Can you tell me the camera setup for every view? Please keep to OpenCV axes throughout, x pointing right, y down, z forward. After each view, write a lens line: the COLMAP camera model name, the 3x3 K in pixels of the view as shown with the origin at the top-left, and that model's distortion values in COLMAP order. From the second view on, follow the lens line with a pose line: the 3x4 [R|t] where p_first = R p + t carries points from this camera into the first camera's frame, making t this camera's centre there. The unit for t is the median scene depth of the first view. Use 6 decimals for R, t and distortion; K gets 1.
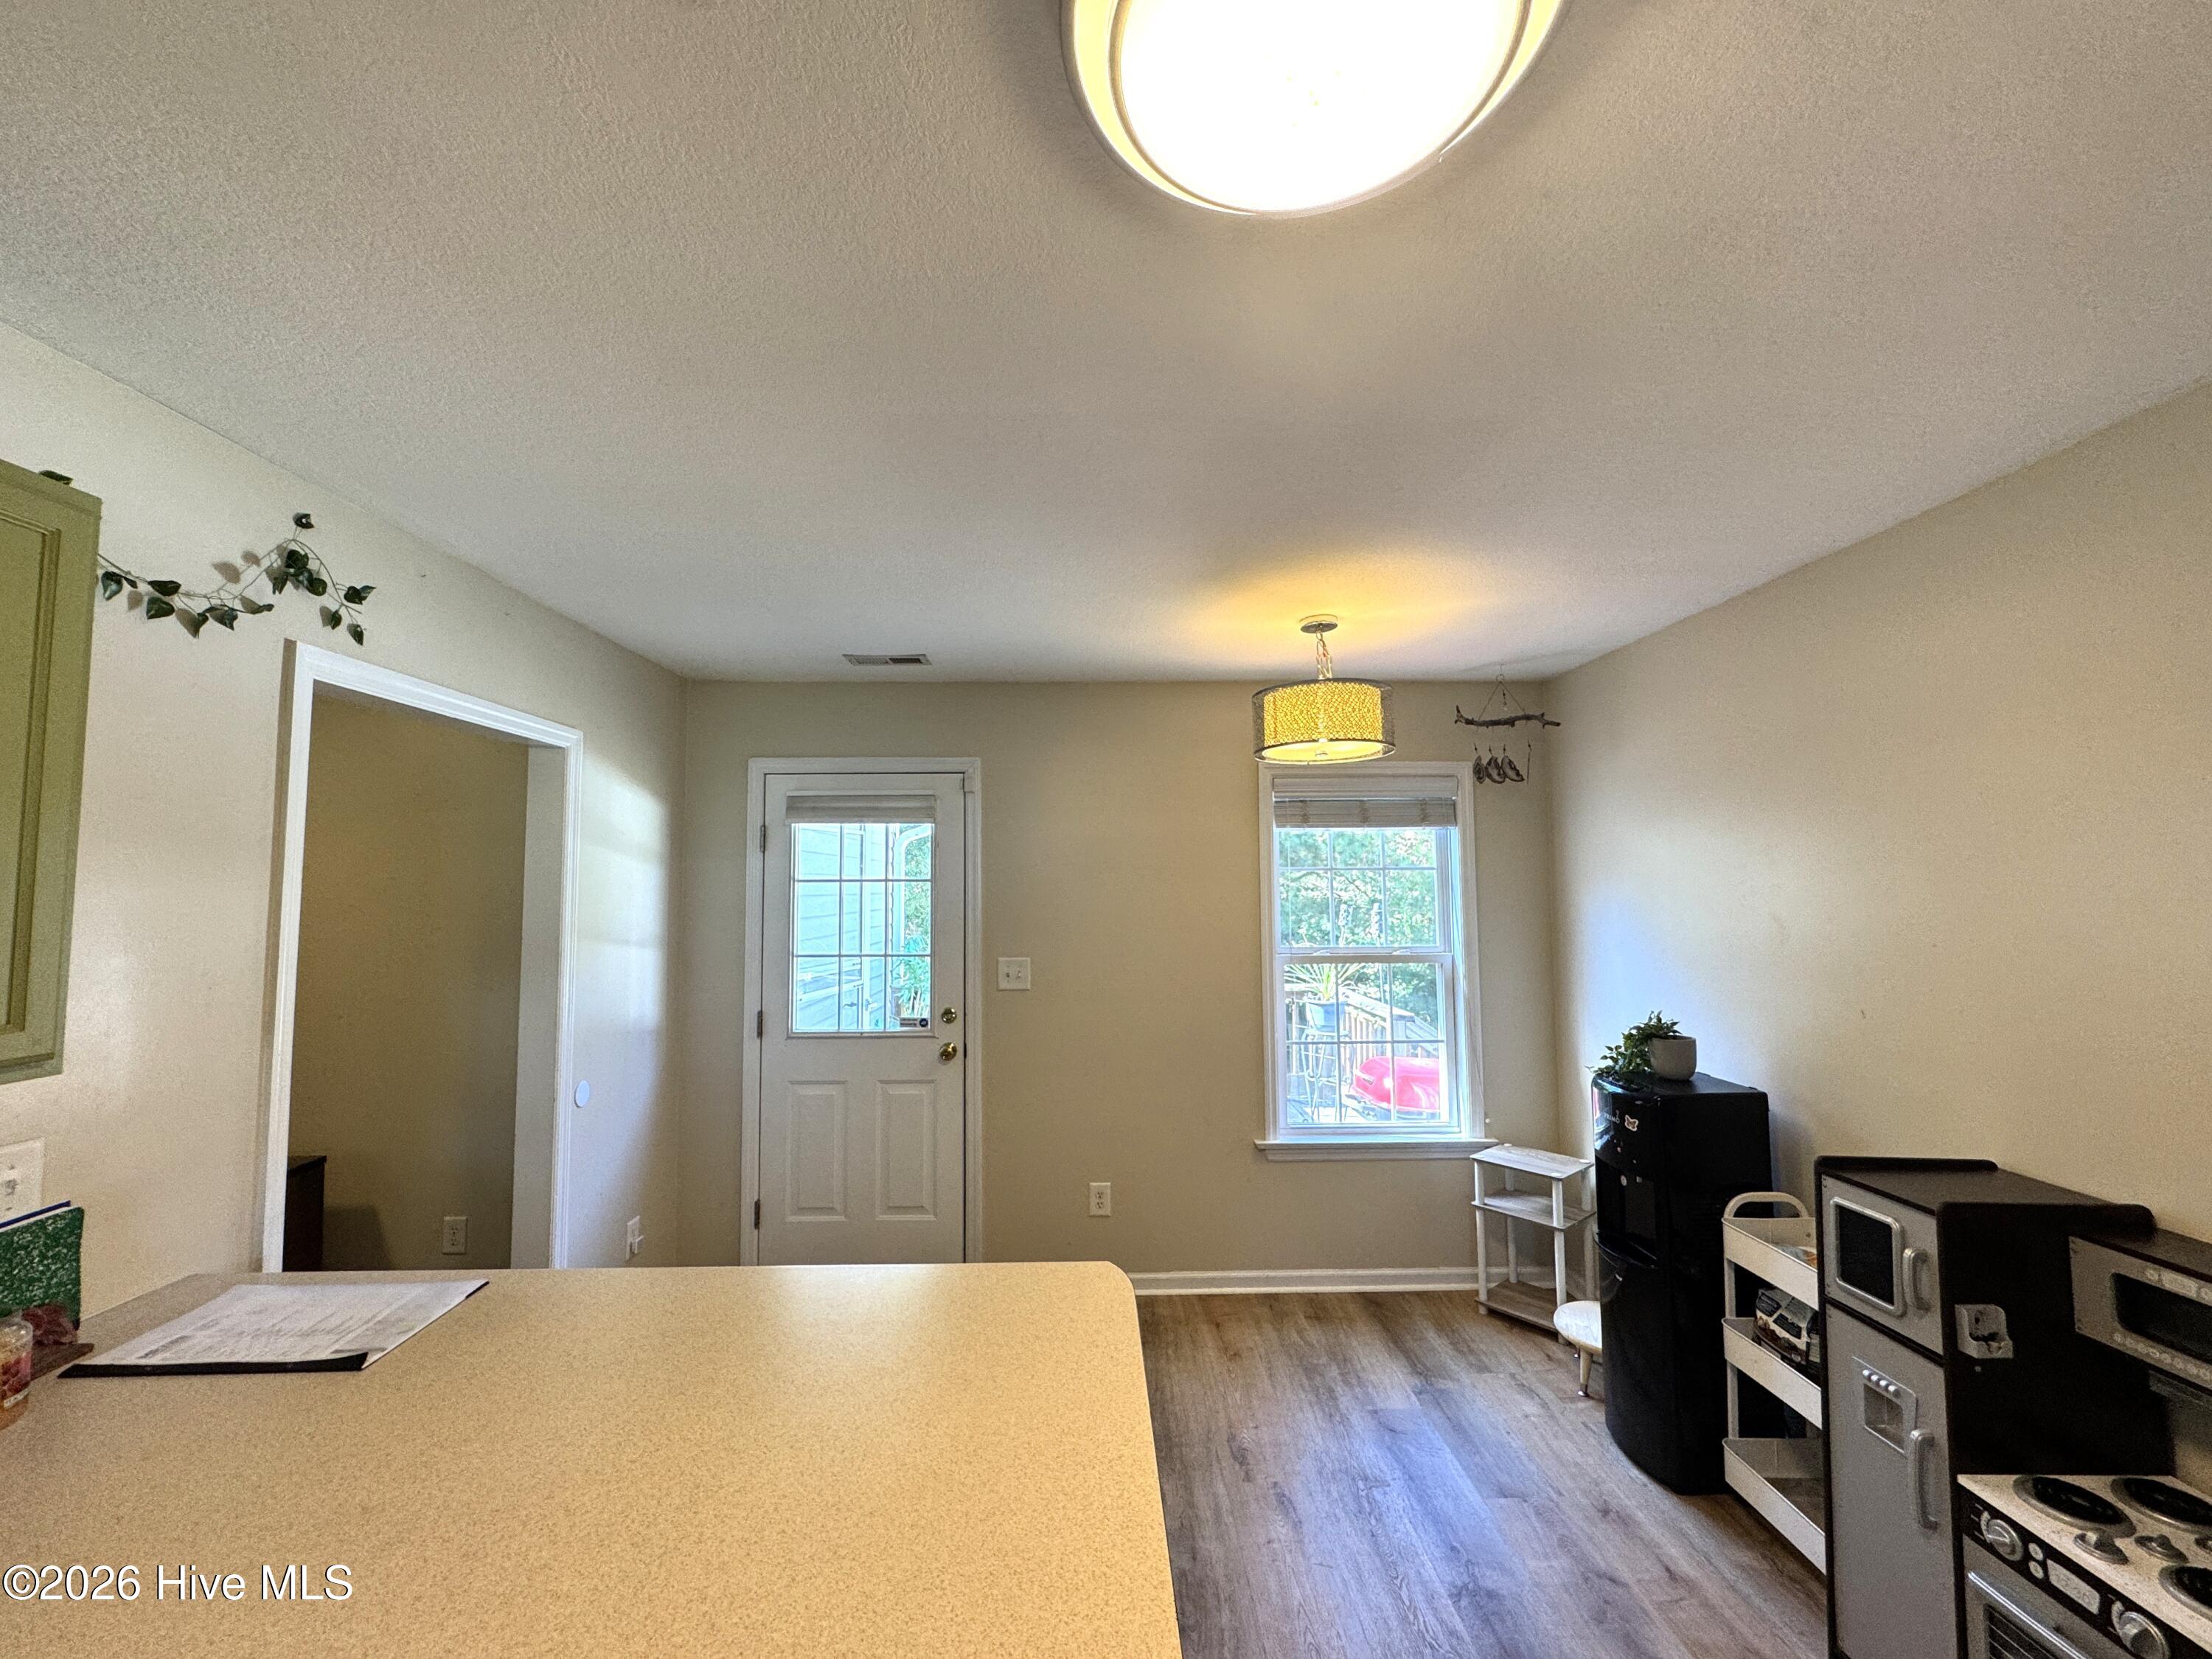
lens RADIAL K [[887.1, 0, 1101.9], [0, 887.1, 828.4], [0, 0, 1]] dist [-0.003182, 0.000554]
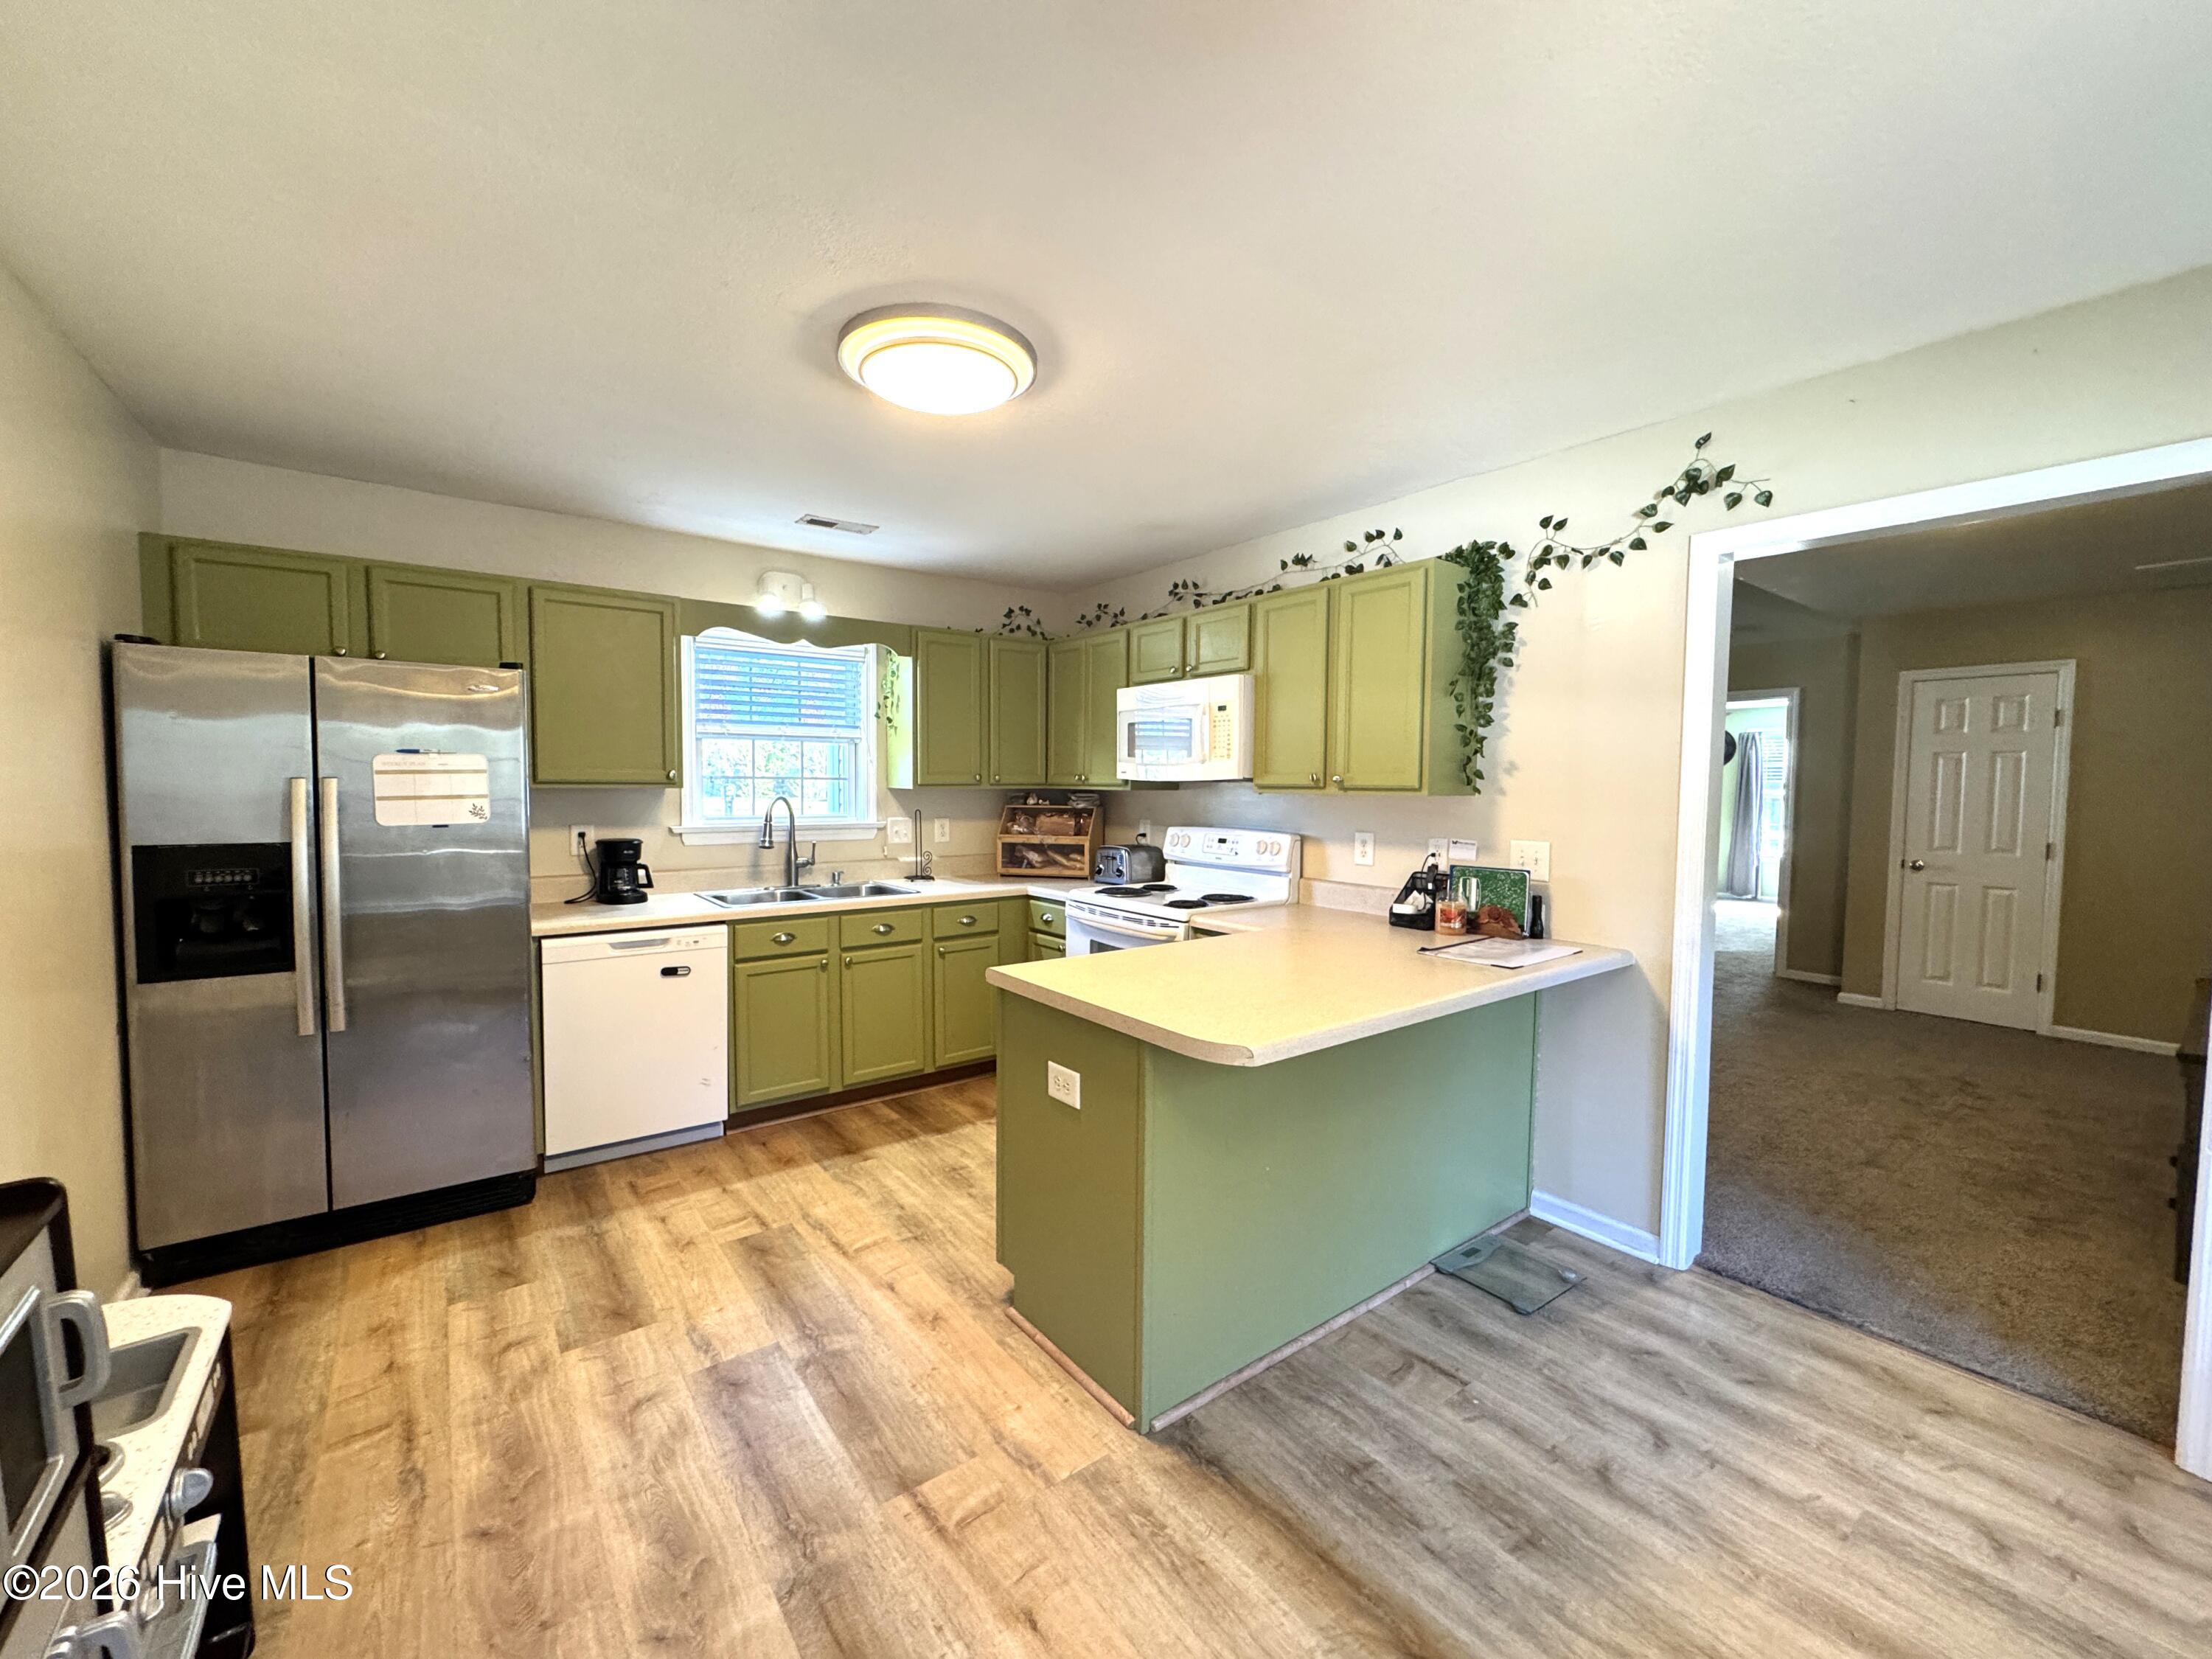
lens RADIAL K [[887.1, 0, 1101.9], [0, 887.1, 828.4], [0, 0, 1]] dist [-0.003182, 0.000554]
pose [[-0.811496, 0.029680, -0.583604, 0.543366], [0.036384, 0.999338, 0.000231, 0.175140], [0.583225, -0.021046, -0.812038, 1.304903]]
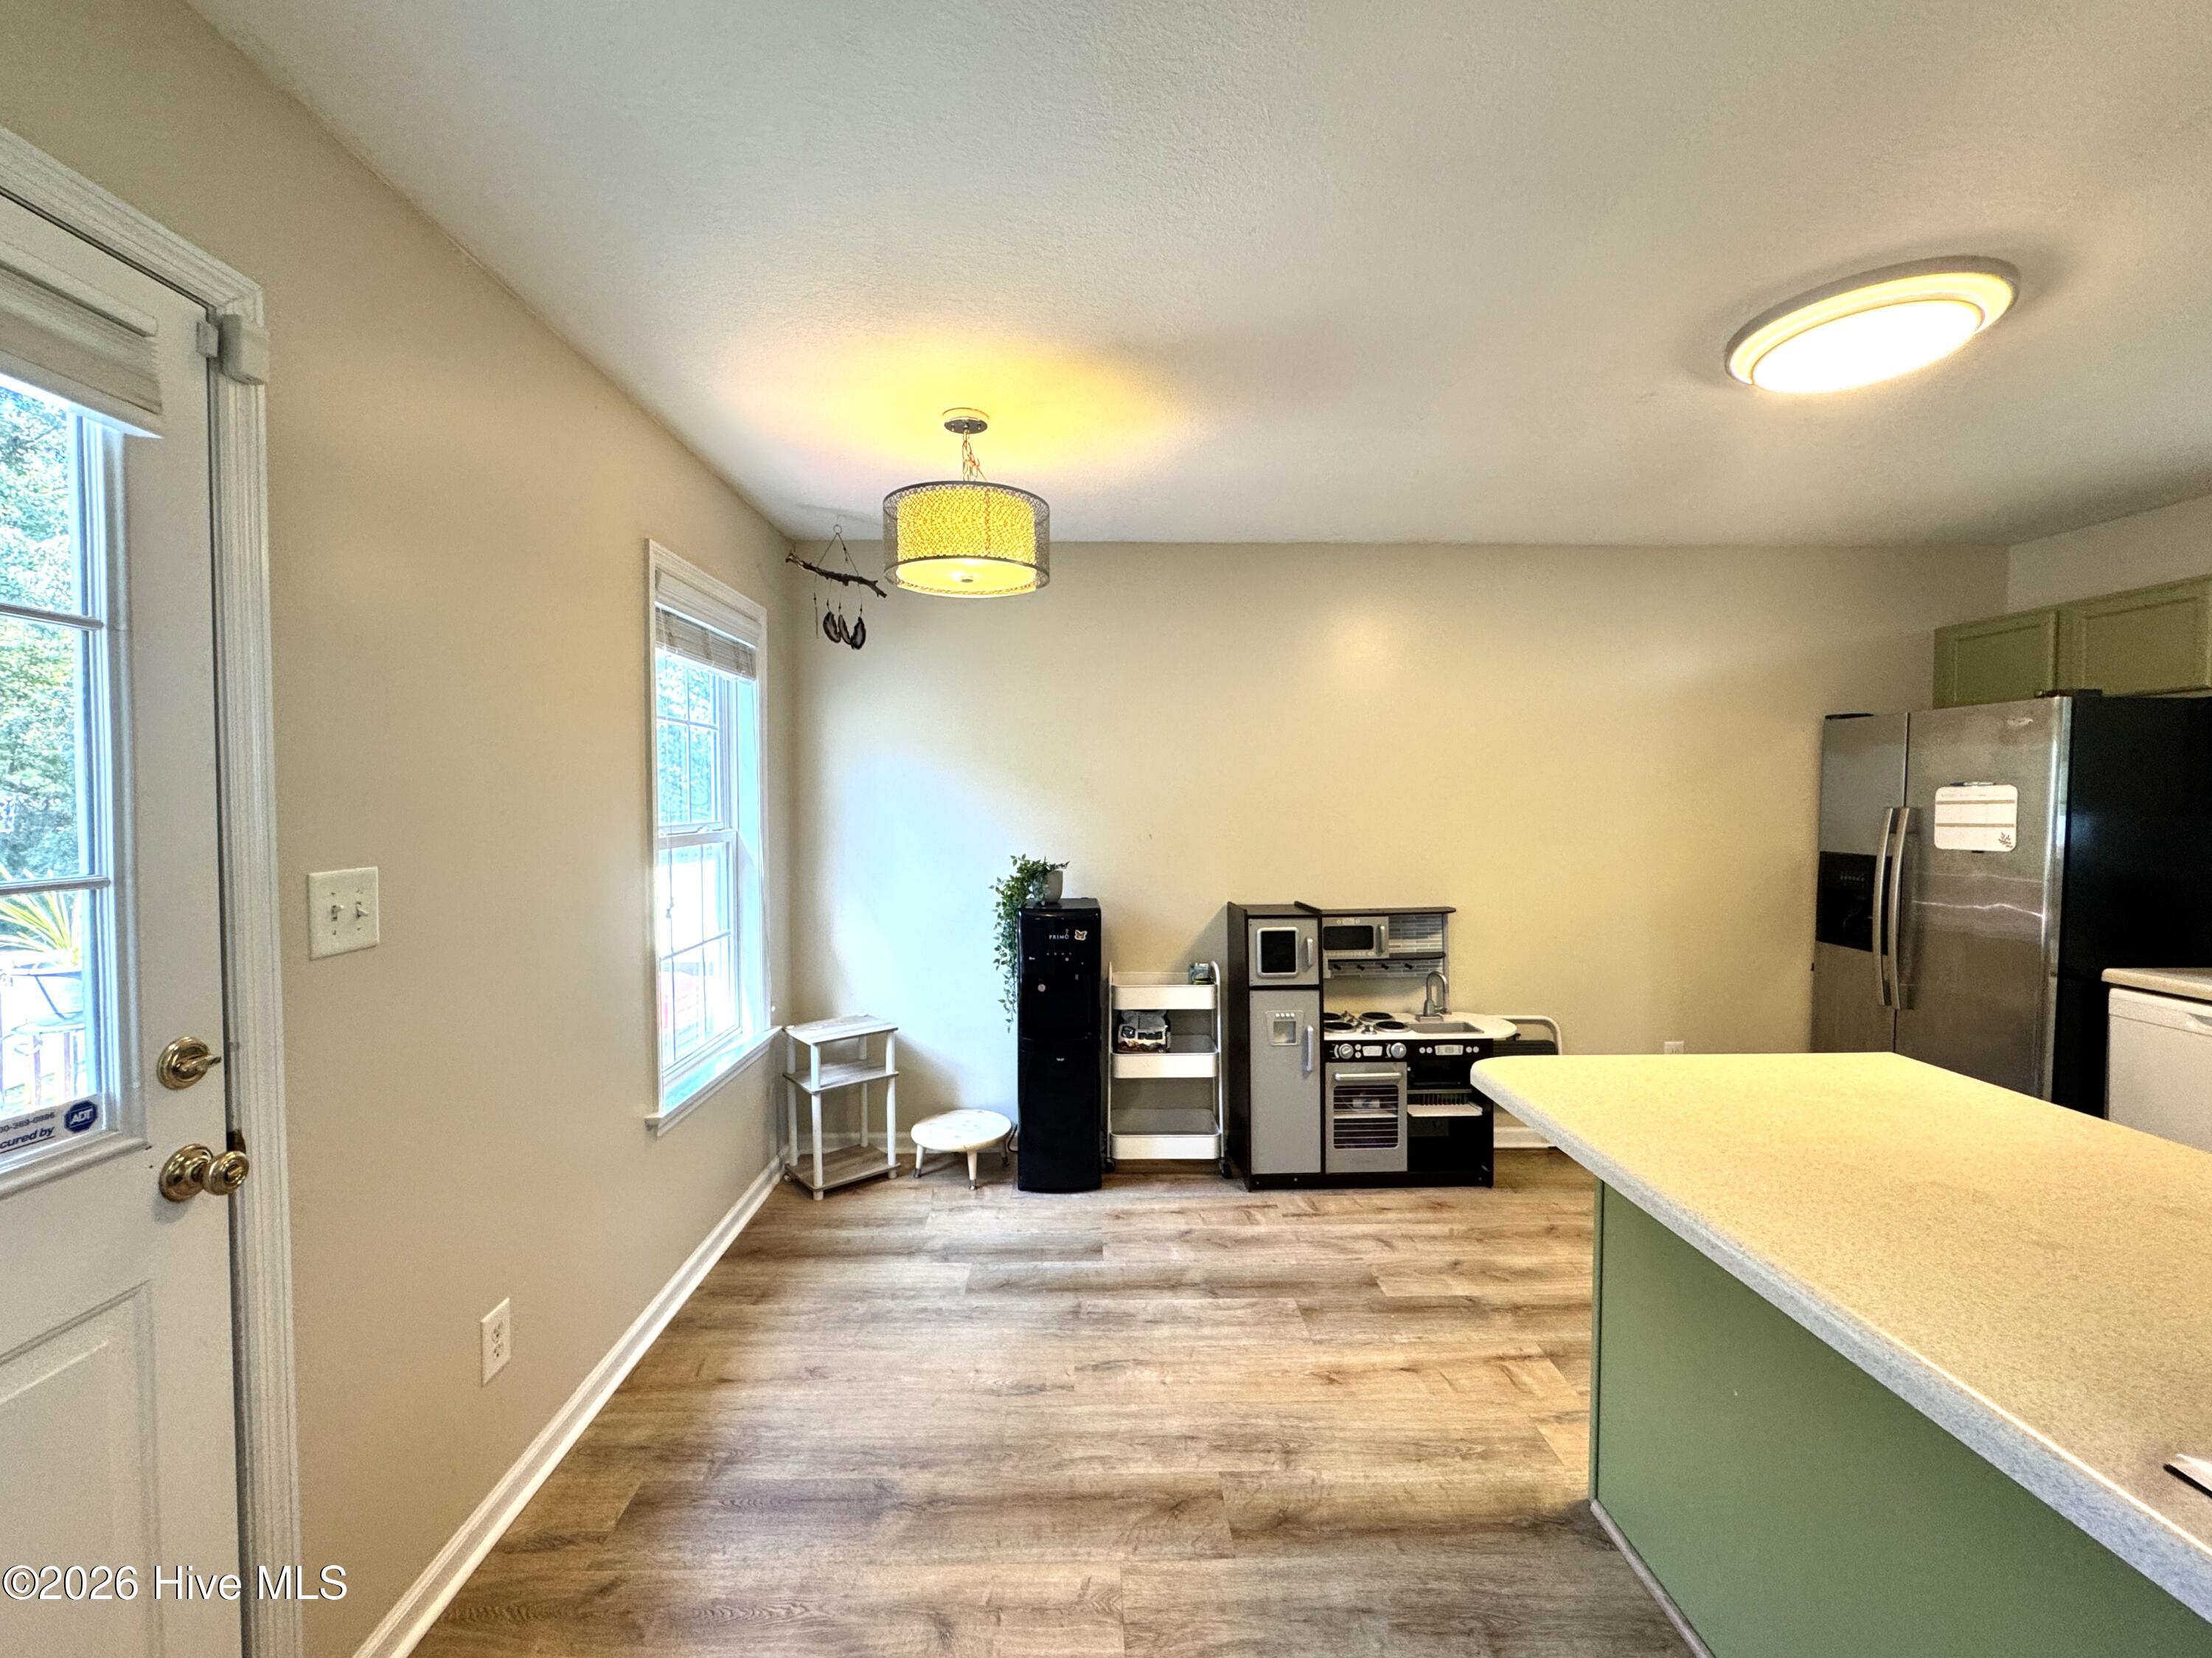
lens RADIAL K [[903.3, 0, 1106.0], [0, 903.3, 829.0], [0, 0, 1]] dist [-0.001082, 0.000134]
pose [[-0.005399, -0.028530, 0.999578, -0.804589], [-0.068096, 0.997283, 0.028097, 0.155986], [-0.997664, -0.067916, -0.007328, 1.106001]]
